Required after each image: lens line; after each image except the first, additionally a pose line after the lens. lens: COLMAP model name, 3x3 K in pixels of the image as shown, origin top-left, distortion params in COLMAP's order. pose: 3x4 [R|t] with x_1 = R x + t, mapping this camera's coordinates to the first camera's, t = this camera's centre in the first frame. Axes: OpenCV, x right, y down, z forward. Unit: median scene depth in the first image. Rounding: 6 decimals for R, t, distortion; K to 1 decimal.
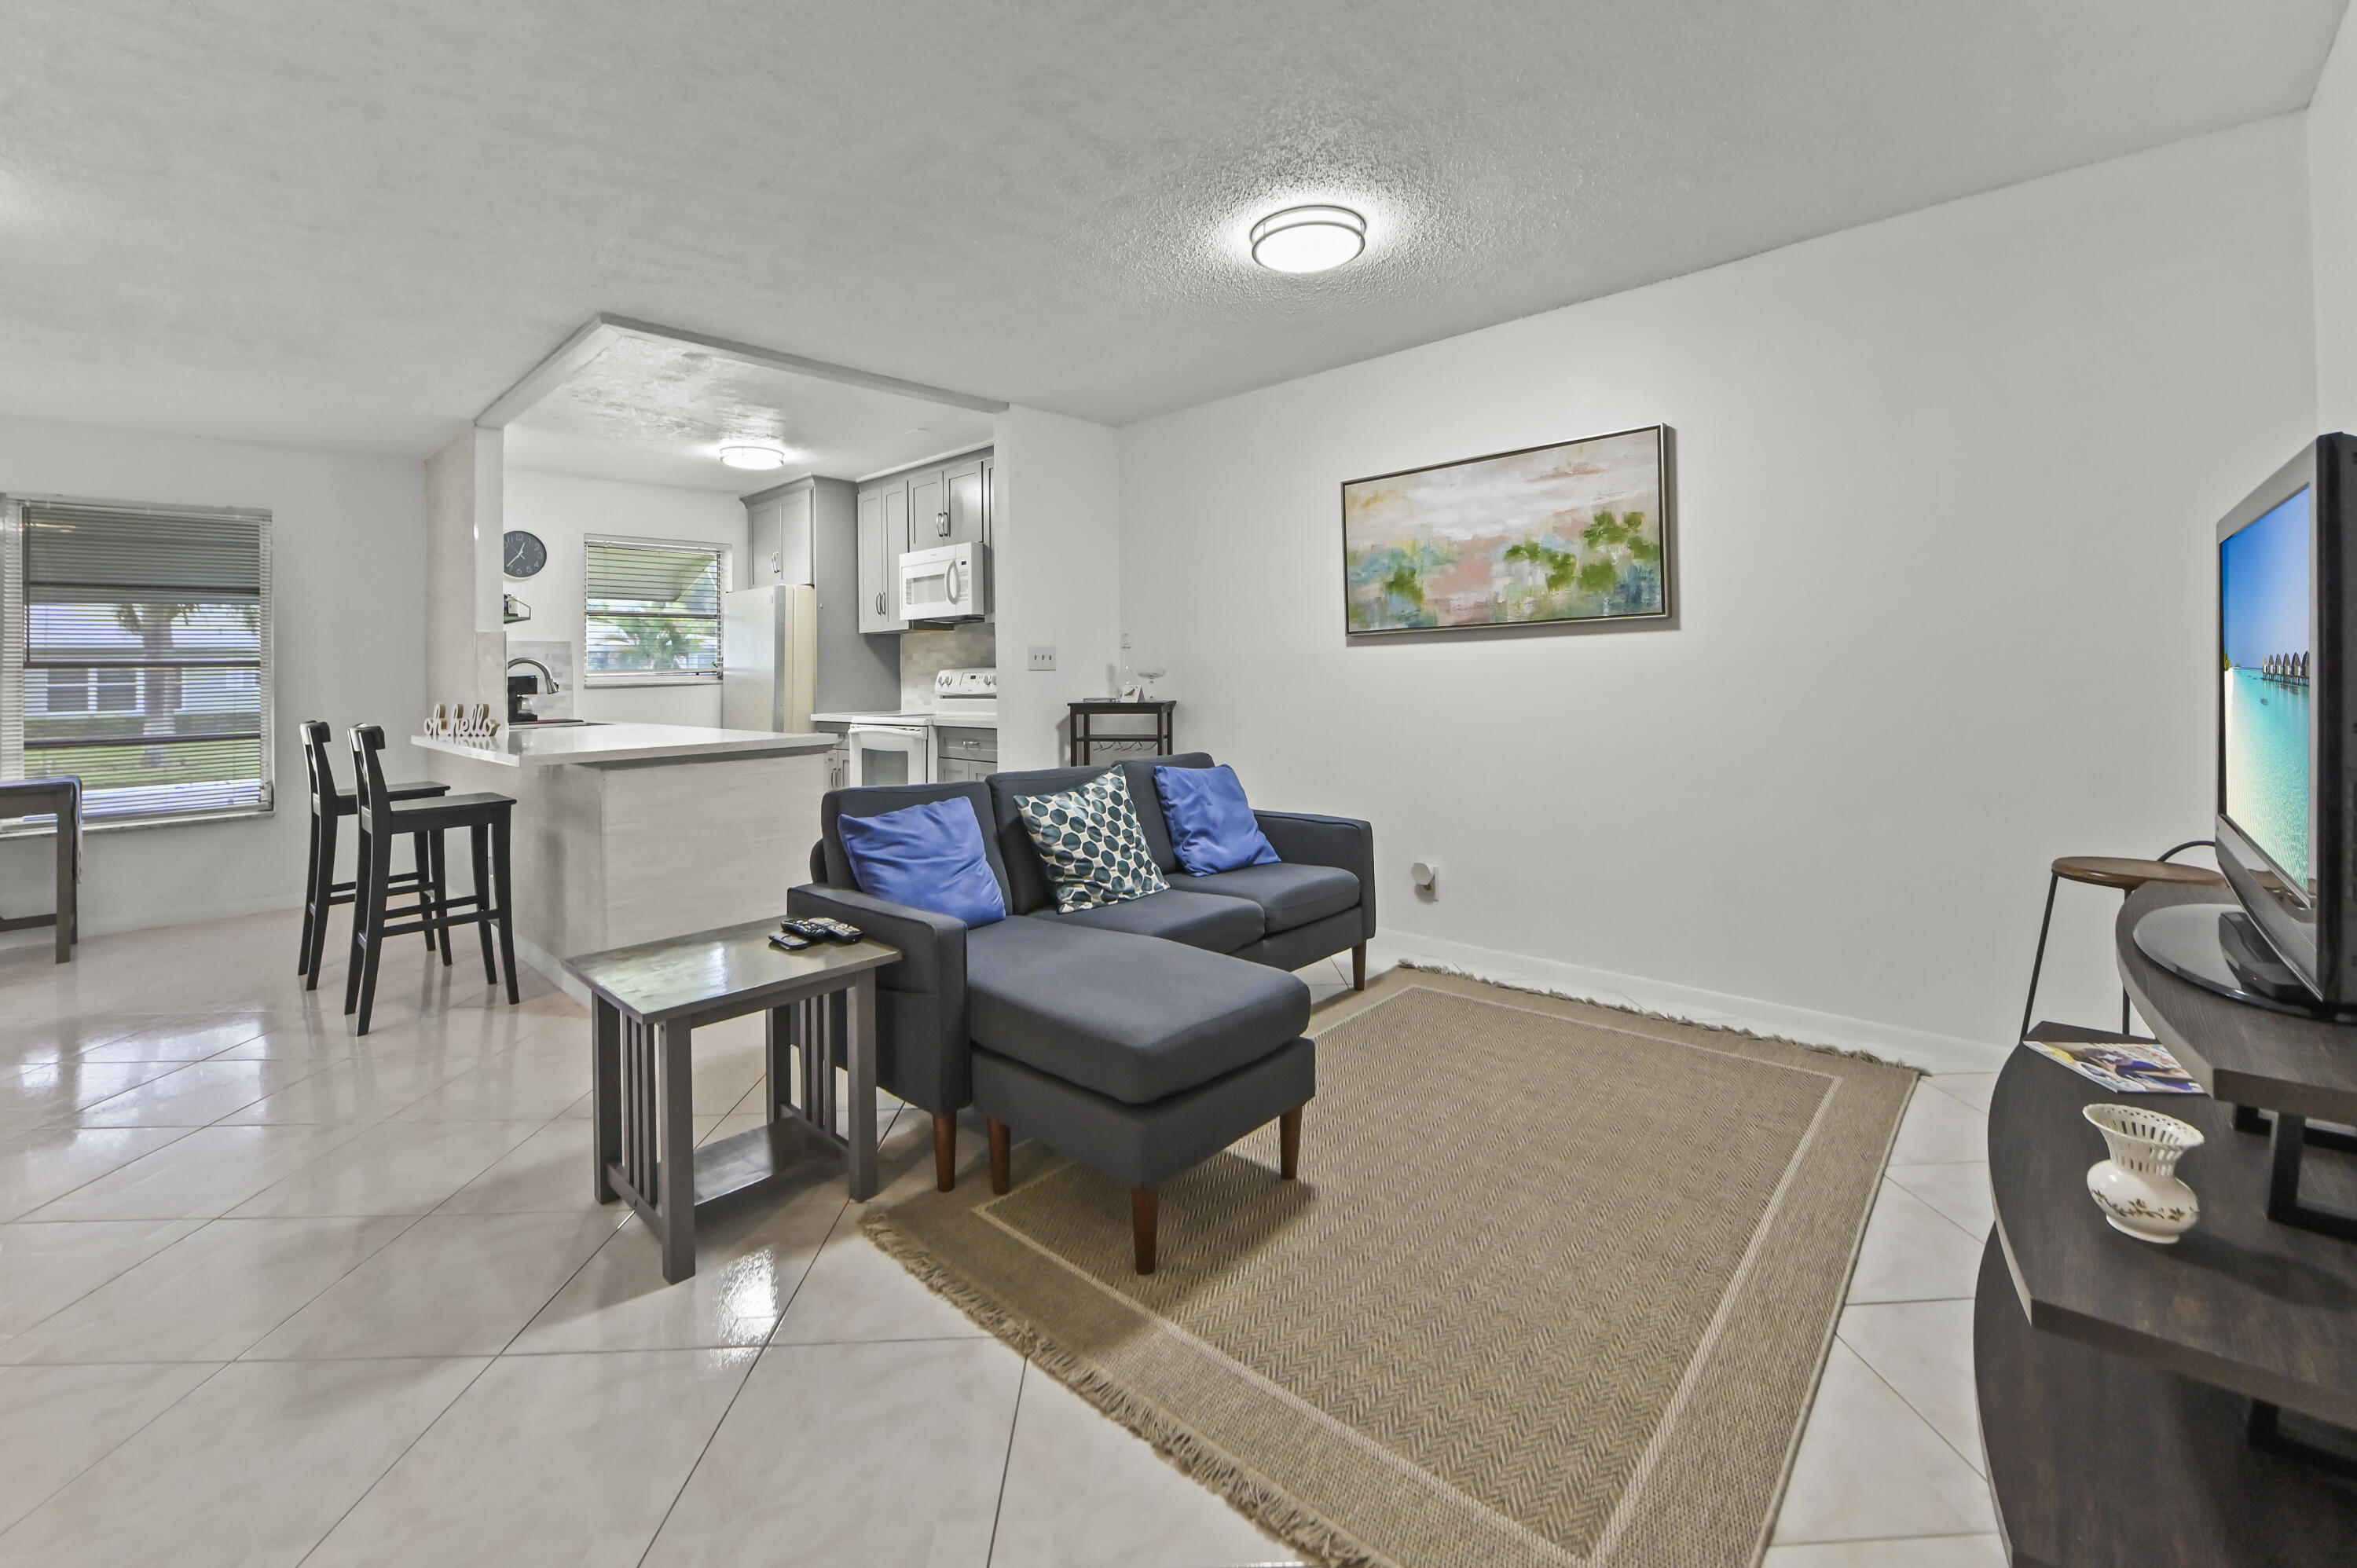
lens RADIAL K [[970.4, 0, 1155.7], [0, 970.4, 664.9], [0, 0, 1]] dist [-0.008070, 0.000819]
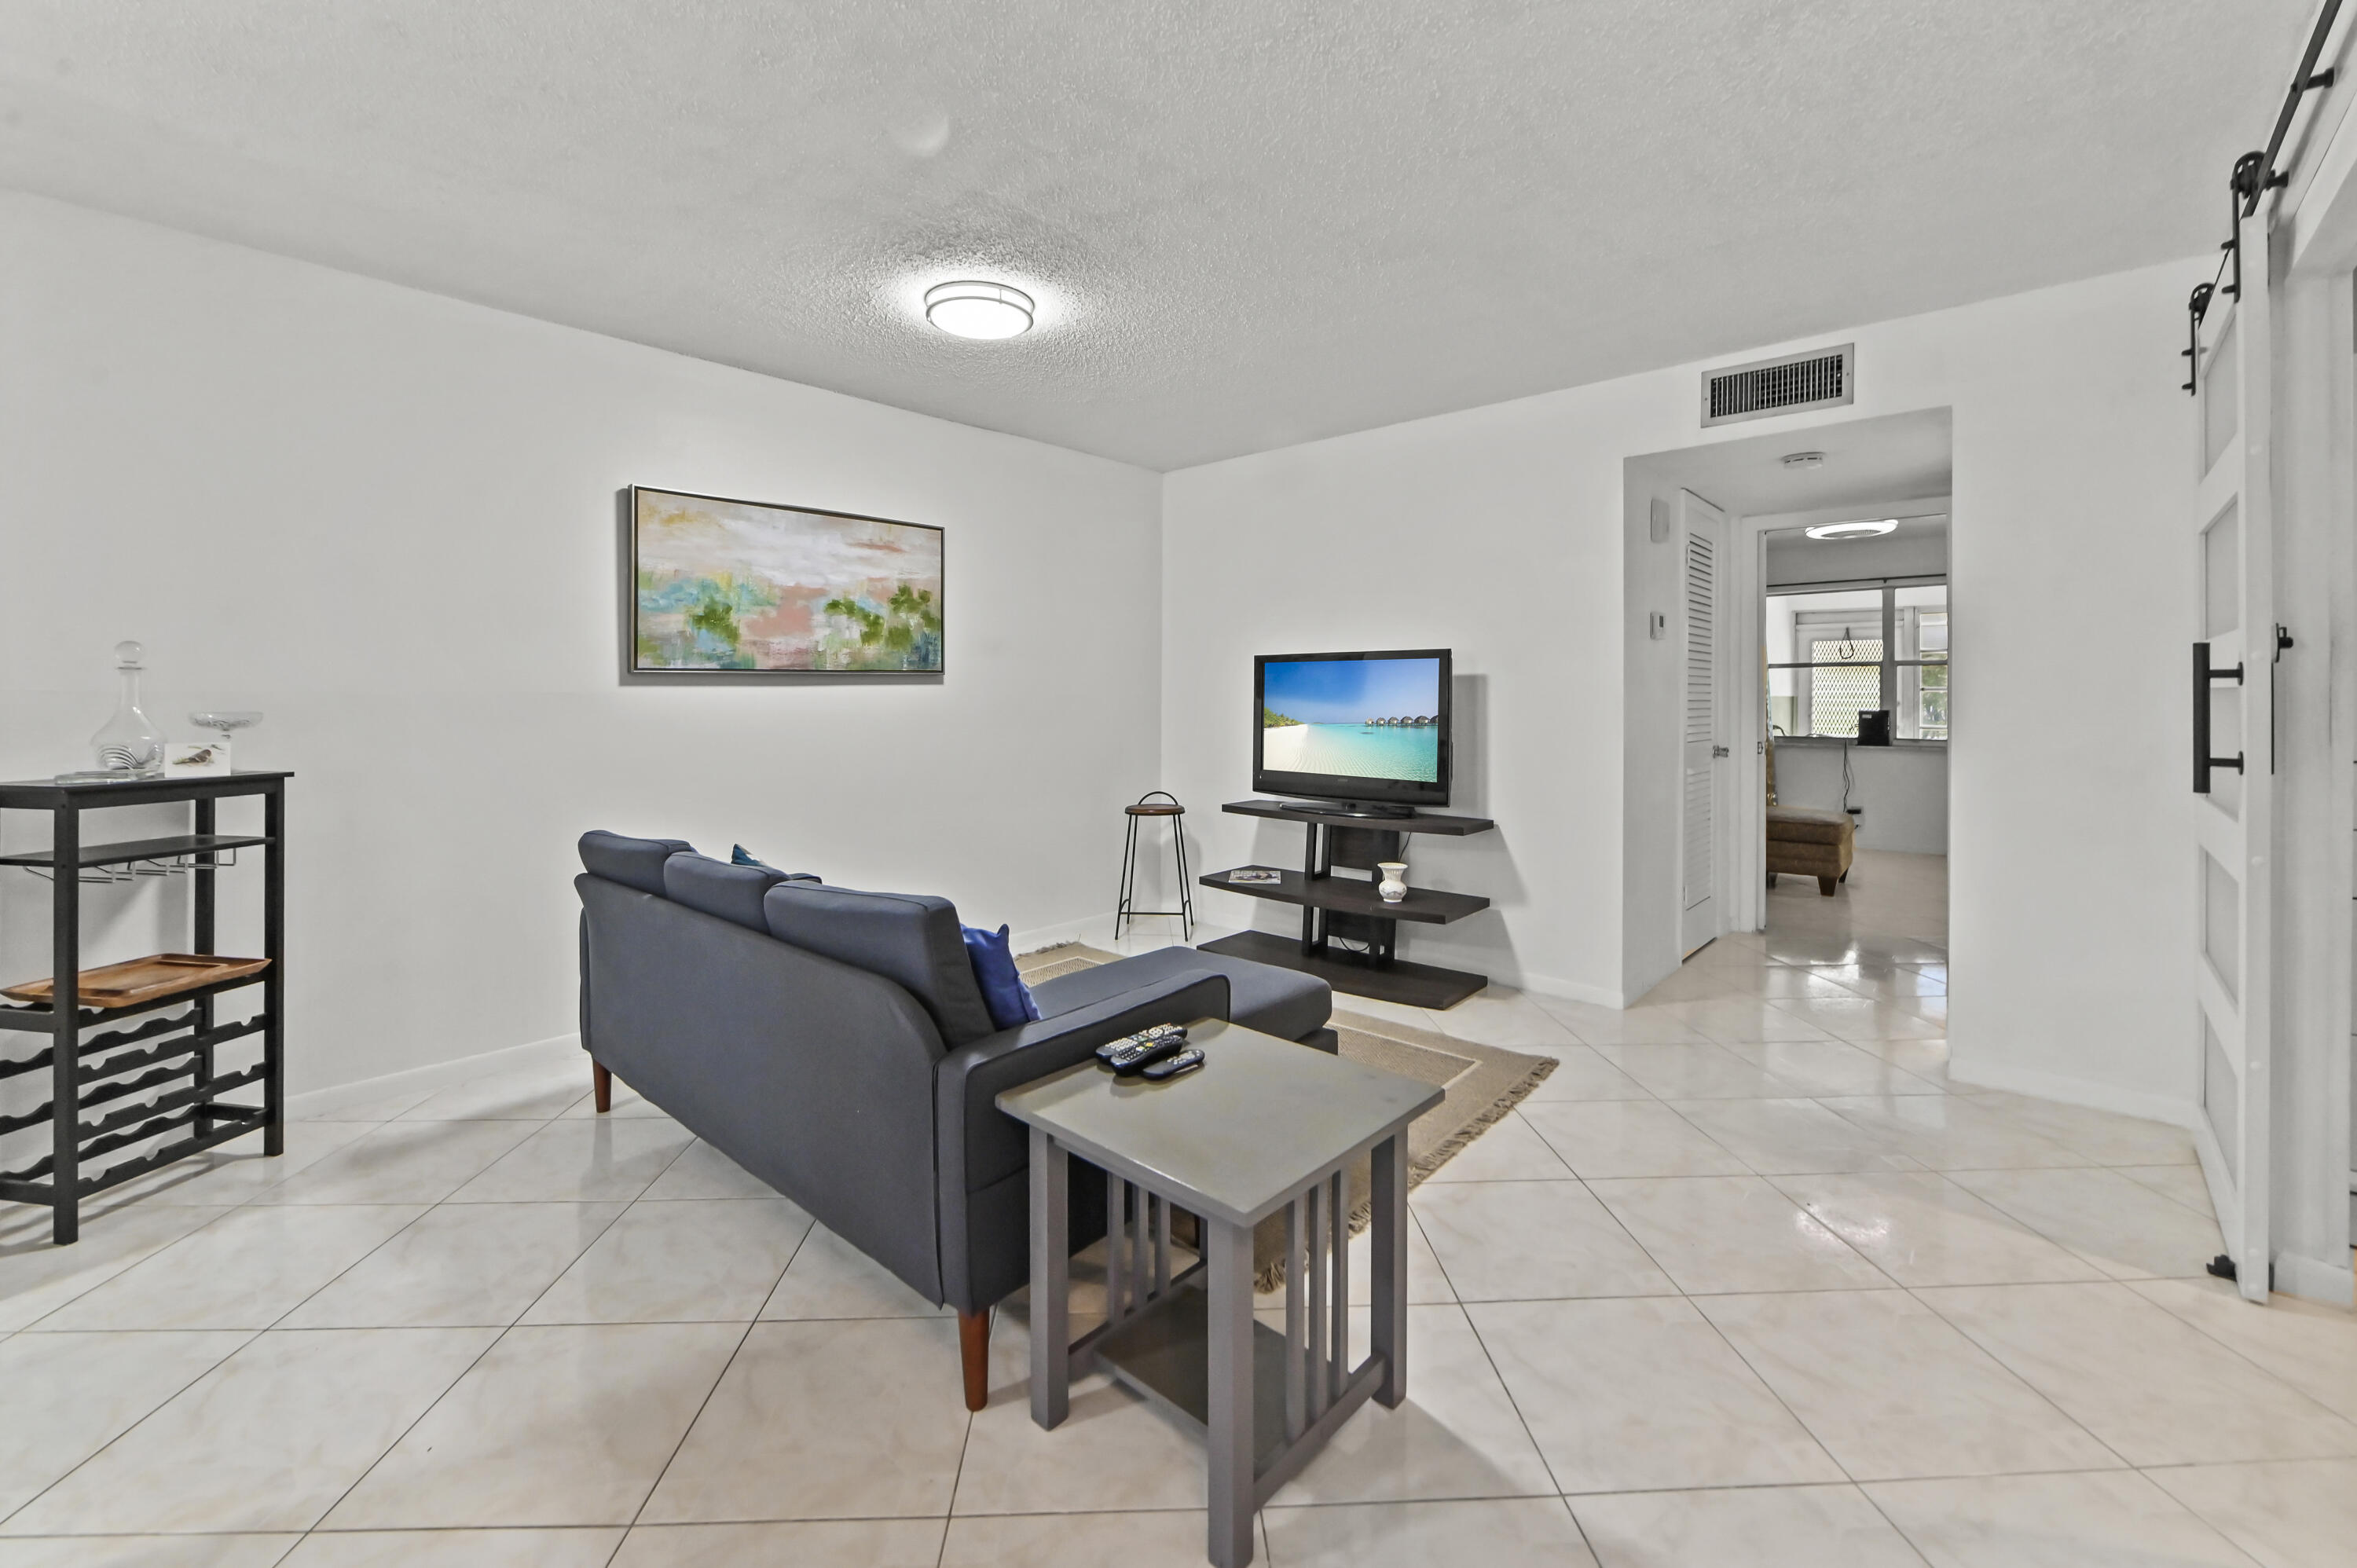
lens RADIAL K [[970.4, 0, 1188.7], [0, 970.4, 702.2], [0, 0, 1]] dist [-0.008070, 0.000819]
pose [[-0.041009, 0.016268, 0.999026, -0.725963], [-0.001854, 0.999864, -0.016357, 0.008573], [-0.999157, -0.002523, -0.040973, 0.645415]]
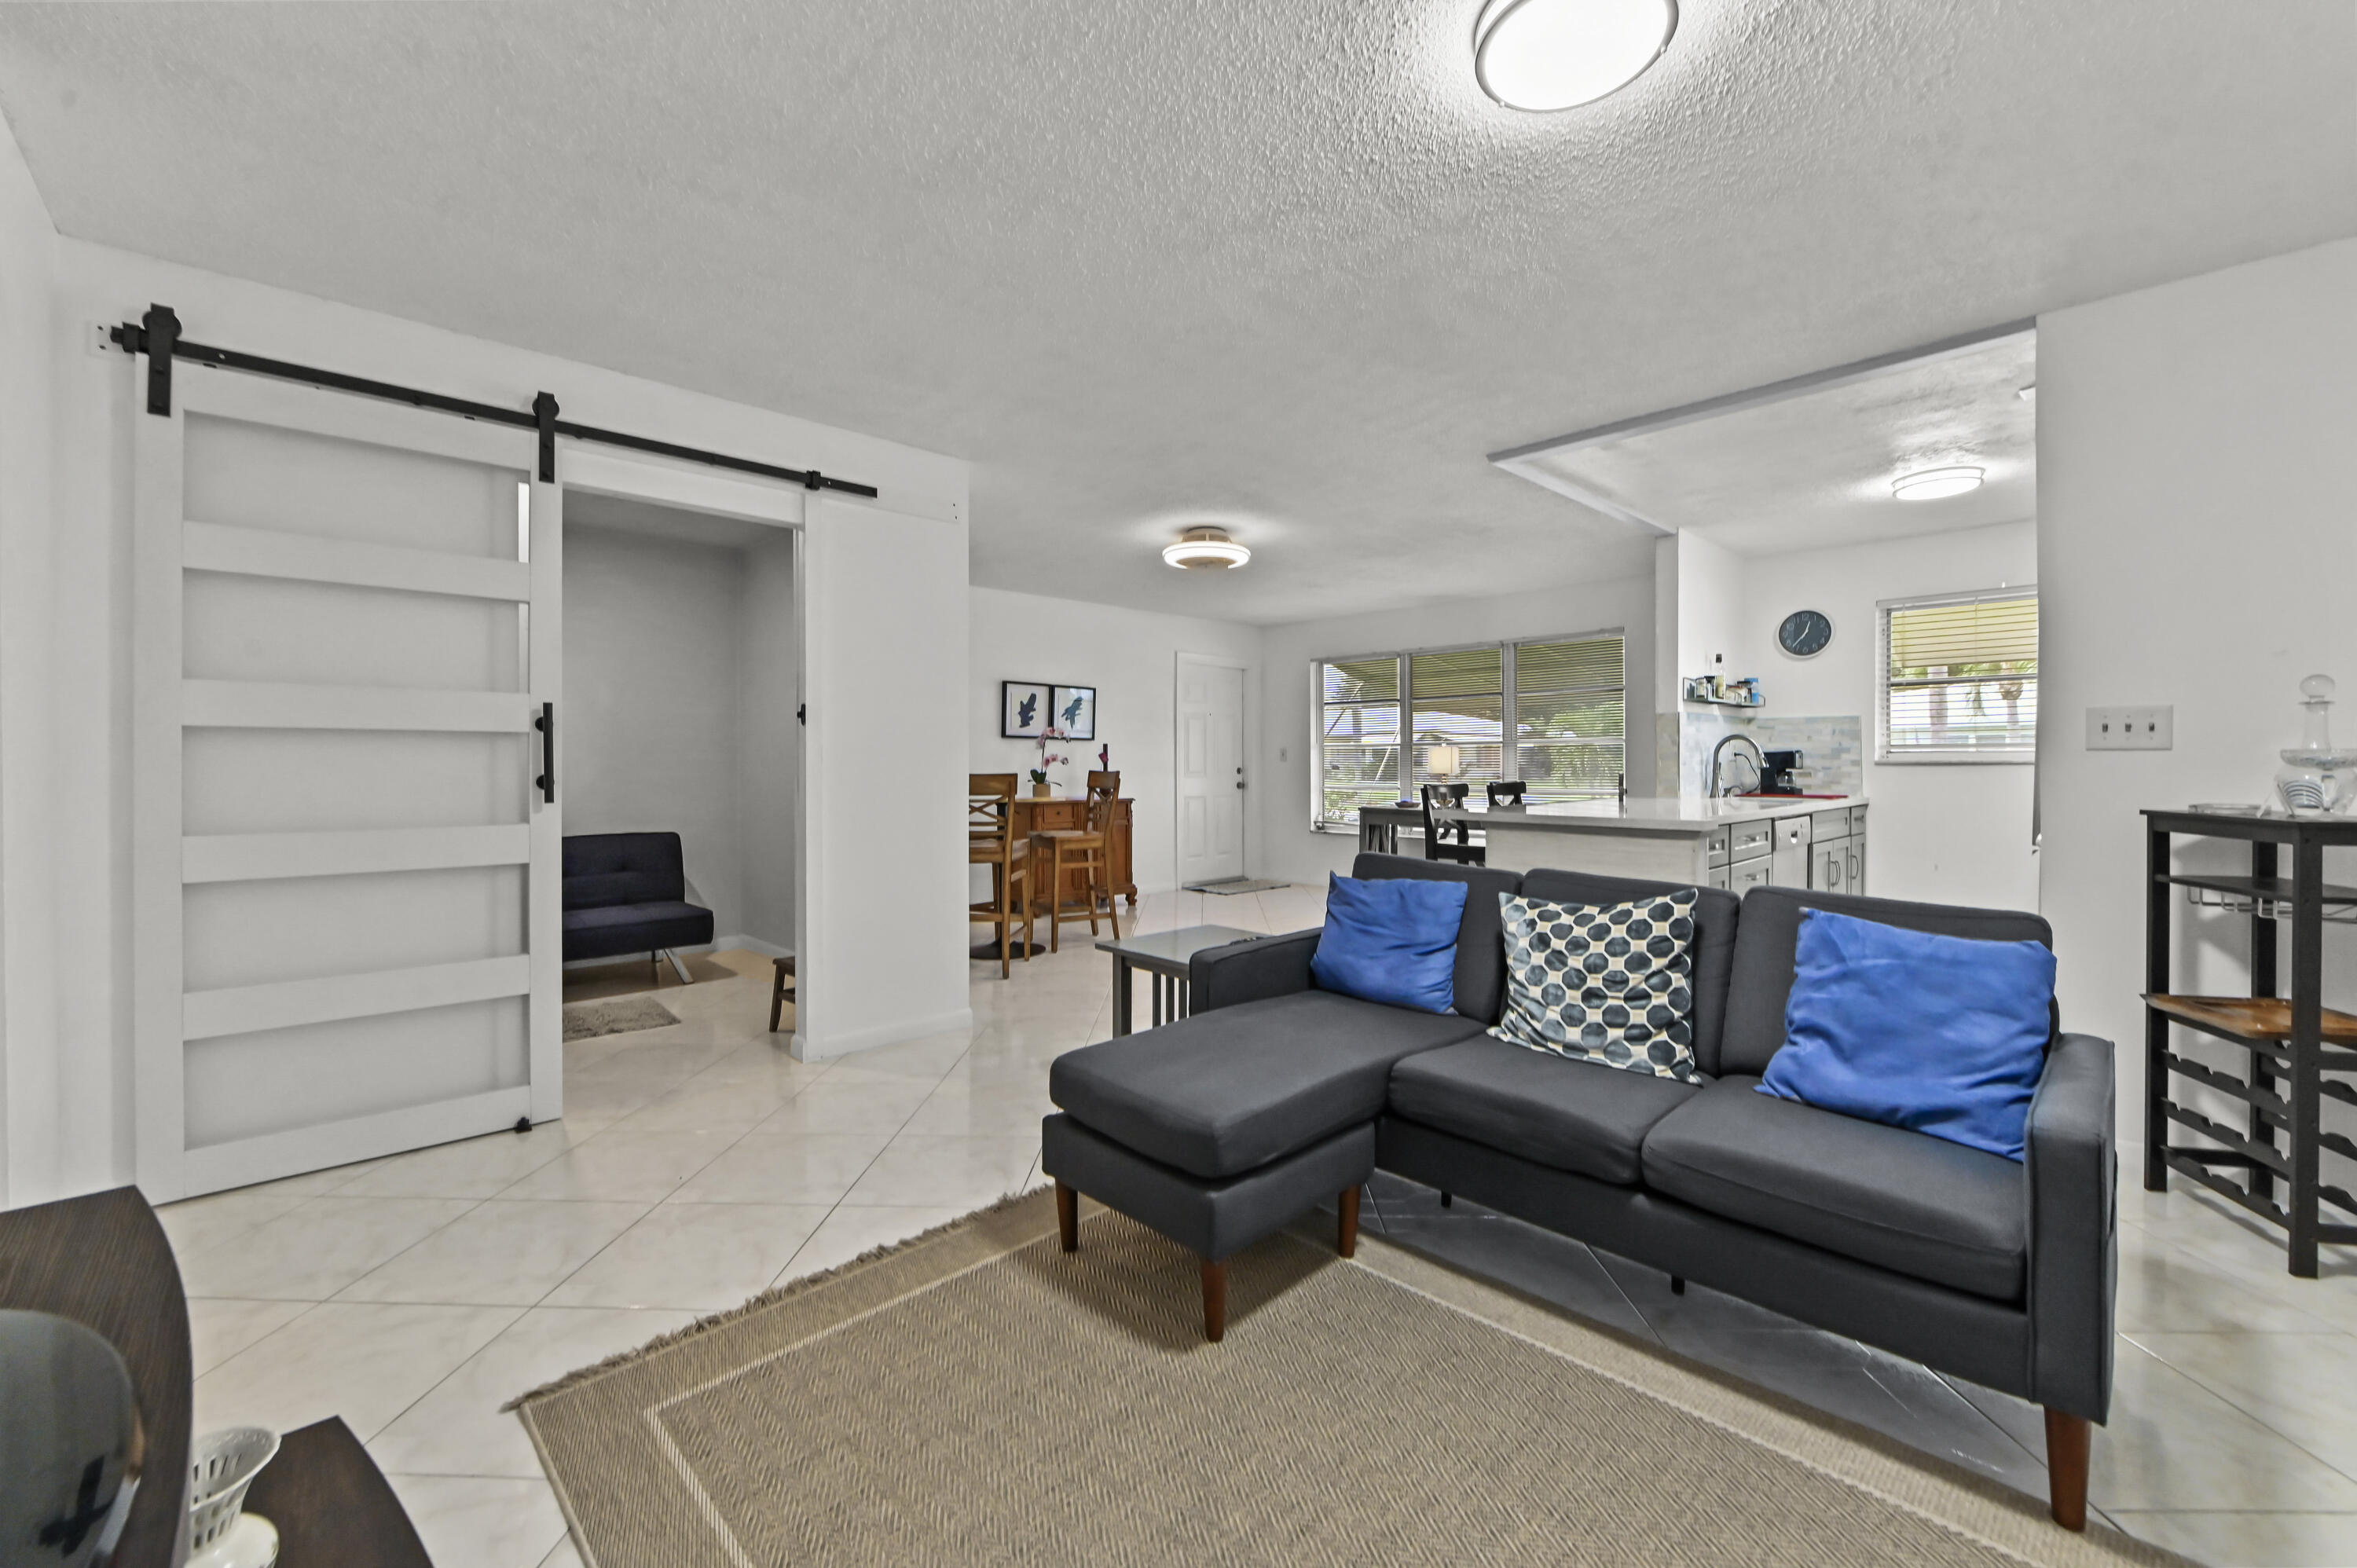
lens RADIAL K [[970.4, 0, 1211.1], [0, 970.4, 765.1], [0, 0, 1]] dist [-0.008070, 0.000819]
pose [[-0.028496, 0.026091, -0.999253, 0.606150], [0.001406, 0.999659, 0.026061, -0.001670], [0.999593, -0.000662, -0.028523, 0.629448]]
